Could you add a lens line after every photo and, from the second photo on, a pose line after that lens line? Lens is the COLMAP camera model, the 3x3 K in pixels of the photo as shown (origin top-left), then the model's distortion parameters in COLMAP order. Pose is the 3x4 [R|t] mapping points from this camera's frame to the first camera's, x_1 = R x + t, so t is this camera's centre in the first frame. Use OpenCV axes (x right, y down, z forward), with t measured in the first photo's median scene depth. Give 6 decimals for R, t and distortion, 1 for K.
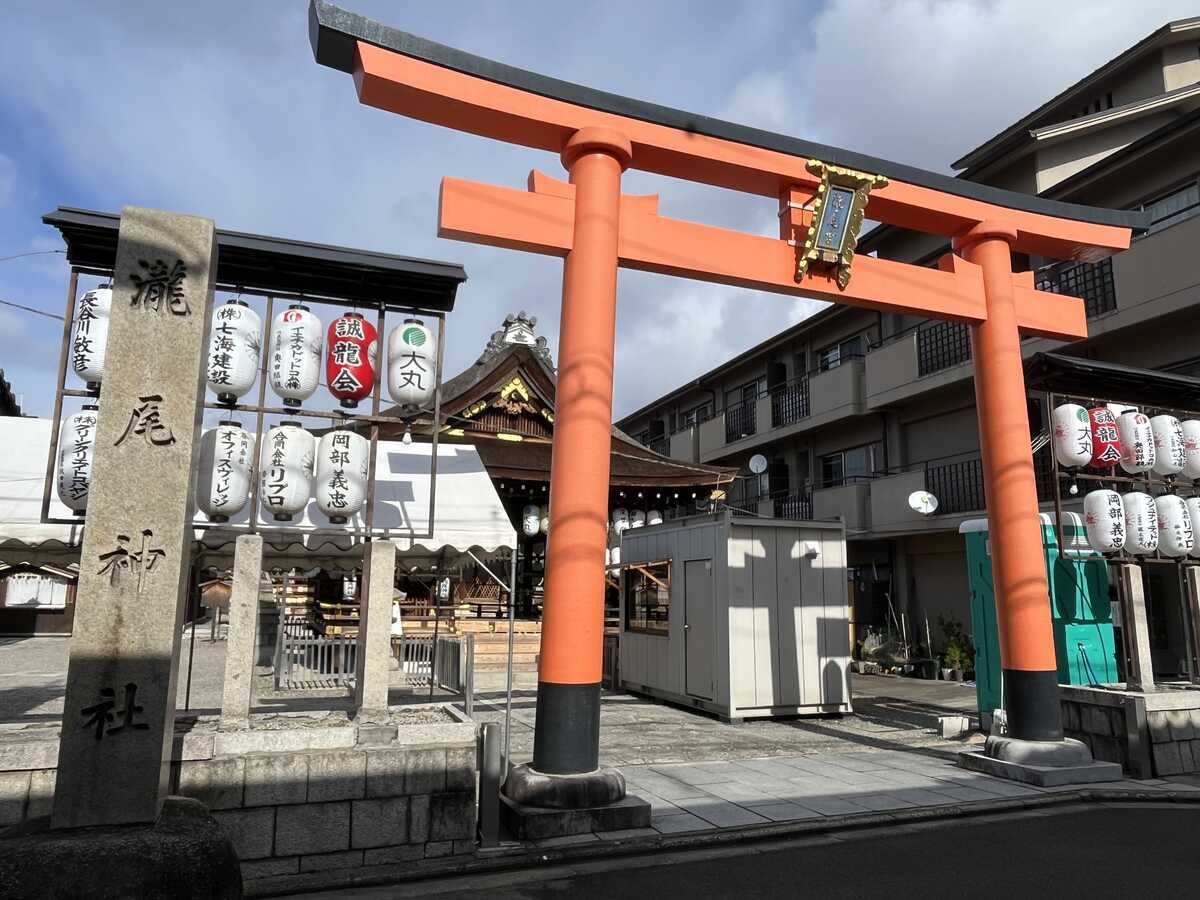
lens RADIAL K [[805.9, 0, 600.1], [0, 805.9, 463.2], [0, 0, 1]] dist [-0.000825, 0.000063]
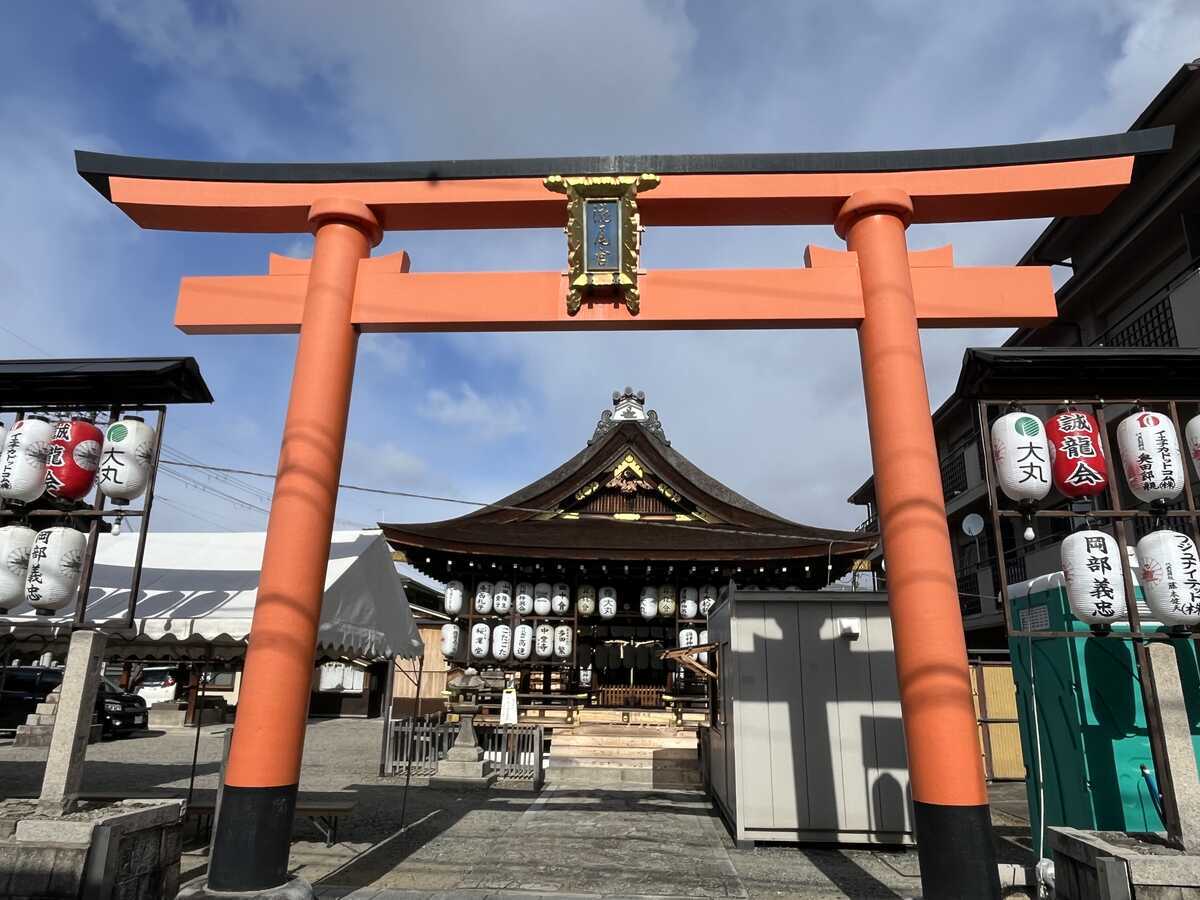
lens RADIAL K [[797.2, 0, 600.0], [0, 797.2, 450.0], [0, 0, 1]] dist [-0.008920, -0.001971]
pose [[0.911517, -0.109806, -0.396331, 0.383059], [0.061646, 0.989290, -0.132309, 0.021074], [0.406615, 0.096170, 0.908524, 0.163202]]
